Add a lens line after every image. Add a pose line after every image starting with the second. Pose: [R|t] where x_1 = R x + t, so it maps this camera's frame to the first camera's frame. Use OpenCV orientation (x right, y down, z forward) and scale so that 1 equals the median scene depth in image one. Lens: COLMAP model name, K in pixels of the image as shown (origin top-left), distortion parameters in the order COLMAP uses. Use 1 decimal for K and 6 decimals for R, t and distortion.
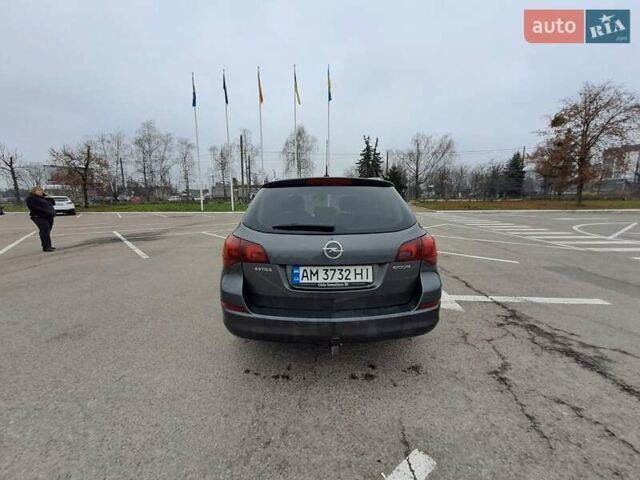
lens RADIAL K [[260.4, 0, 321.4], [0, 260.4, 242.3], [0, 0, 1]] dist [-0.000099, 0.001074]
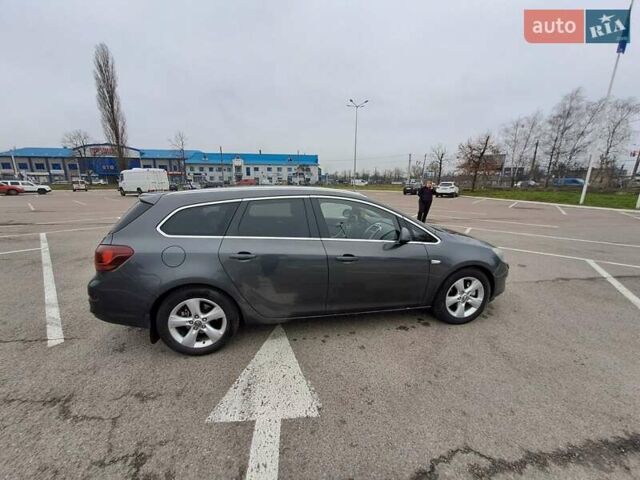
lens RADIAL K [[260.4, 0, 322.1], [0, 260.4, 239.7], [0, 0, 1]] dist [-0.000099, 0.001074]
pose [[0.155580, 0.227251, -0.961328, 0.174226], [-0.172430, 0.964485, 0.200091, -0.047713], [0.972658, 0.134631, 0.189239, 0.178744]]
